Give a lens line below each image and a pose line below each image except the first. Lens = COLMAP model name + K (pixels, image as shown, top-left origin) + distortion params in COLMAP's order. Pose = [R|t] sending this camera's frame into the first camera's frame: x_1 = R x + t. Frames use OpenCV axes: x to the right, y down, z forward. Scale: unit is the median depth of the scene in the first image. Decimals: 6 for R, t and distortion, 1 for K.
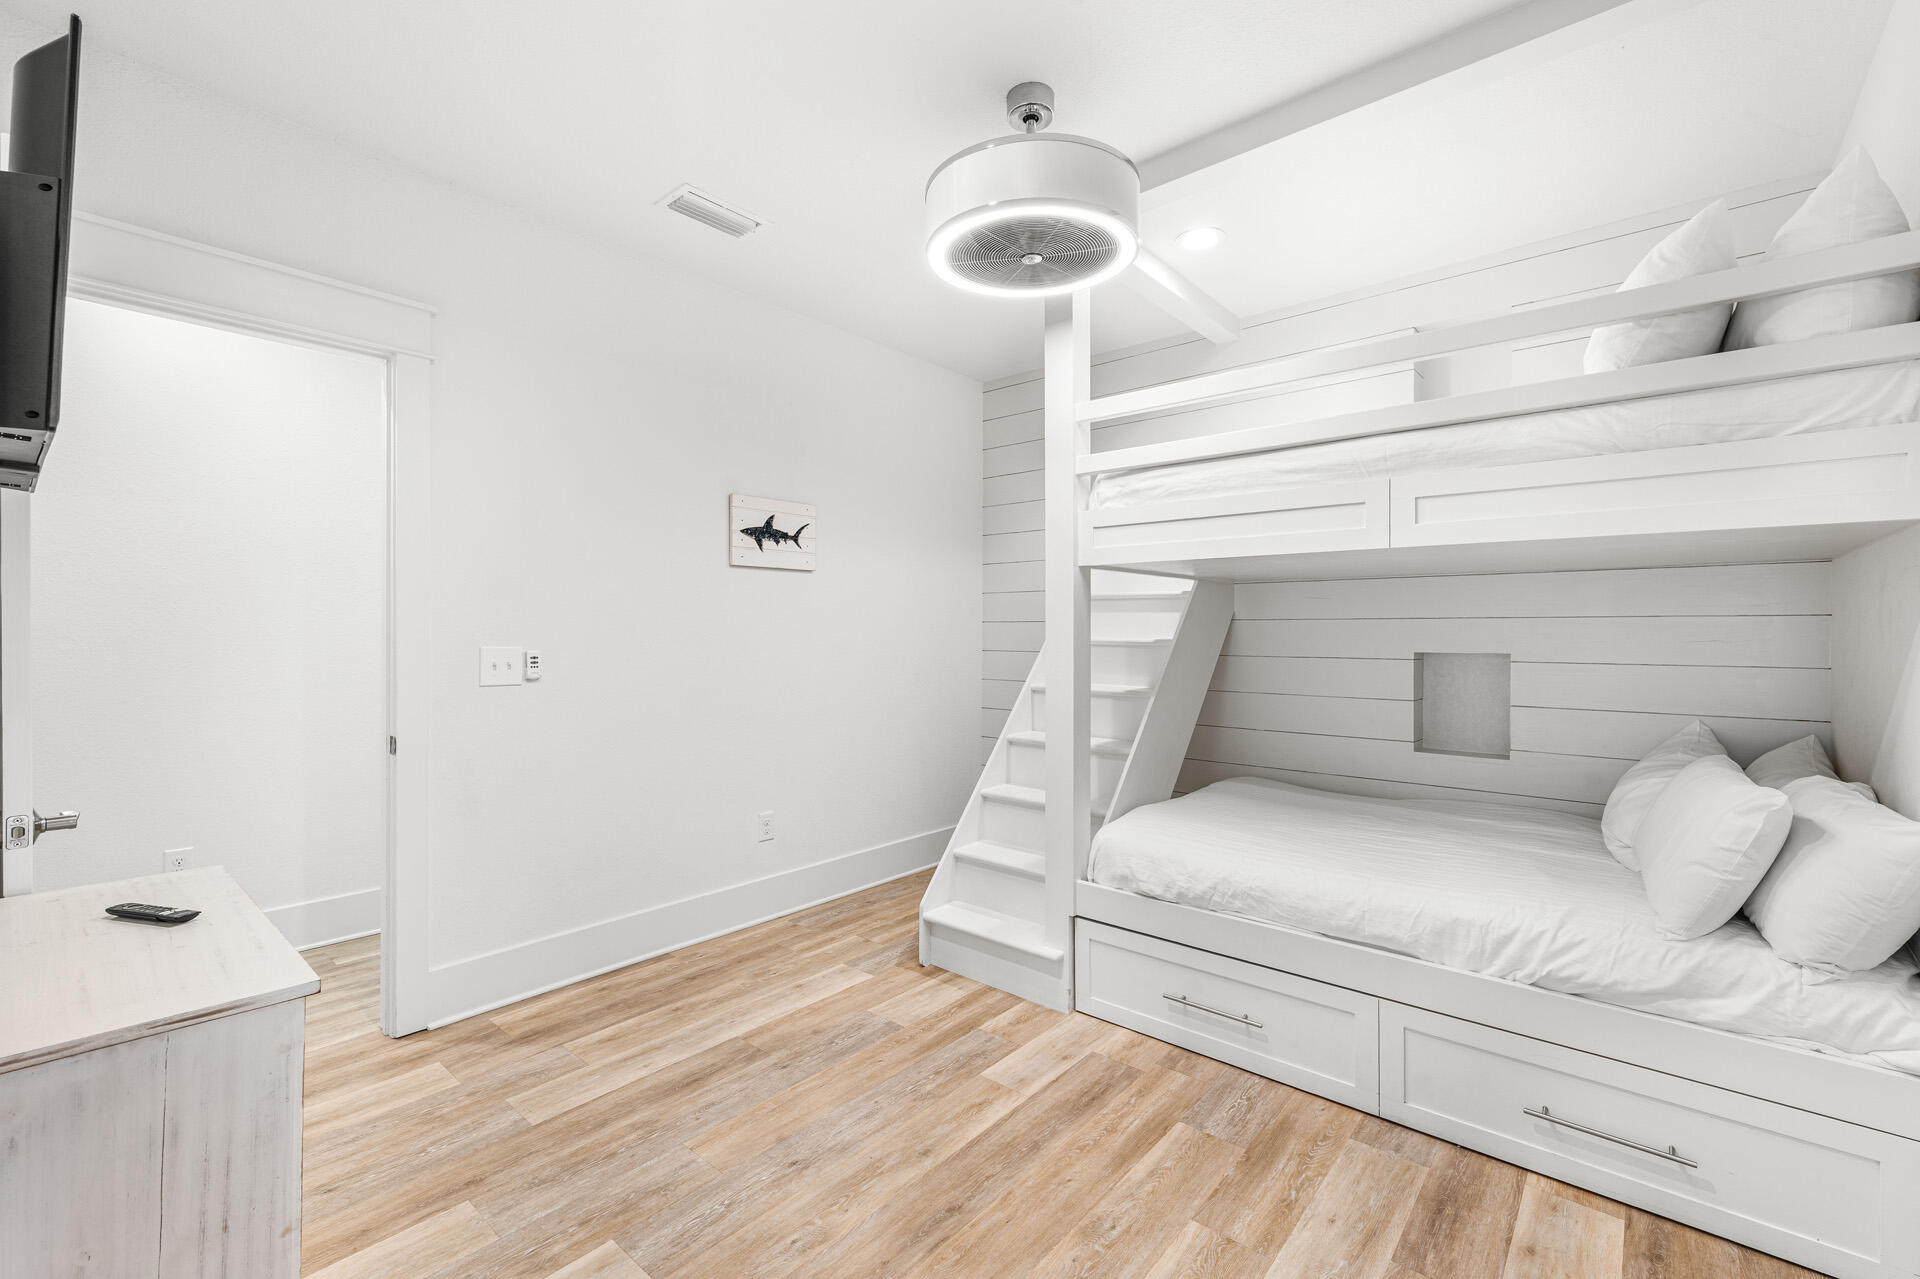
lens RADIAL K [[811.4, 0, 961.5], [0, 811.4, 640.4], [0, 0, 1]] dist [-0.000101, -0.000208]
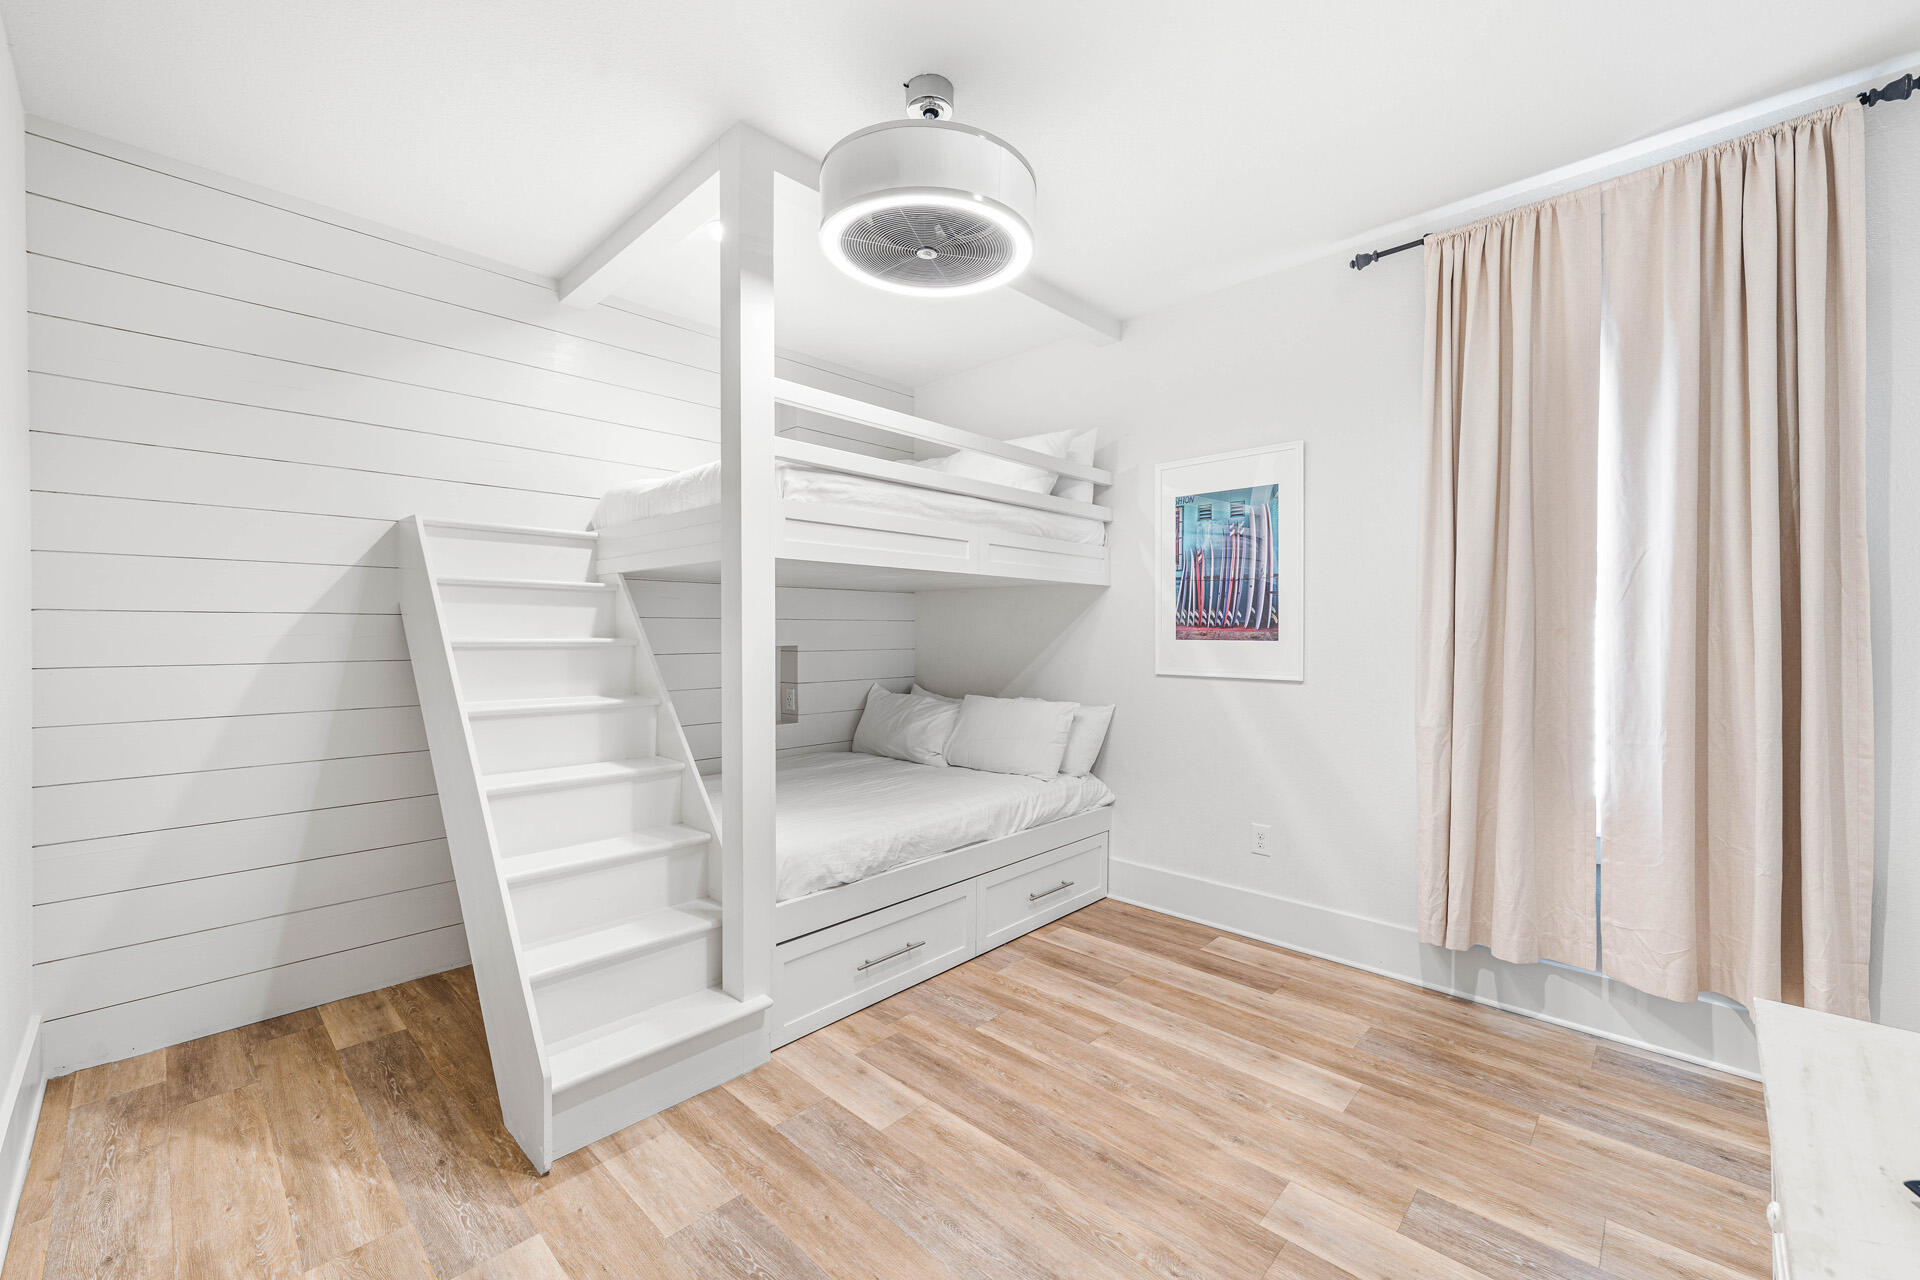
lens RADIAL K [[755.3, 0, 967.6], [0, 755.3, 636.7], [0, 0, 1]] dist [0.000570, 0.000118]
pose [[0.062594, -0.011773, 0.997970, -0.841992], [0.010159, 0.999886, 0.011159, -0.013485], [-0.997987, 0.009440, 0.062706, 0.905599]]
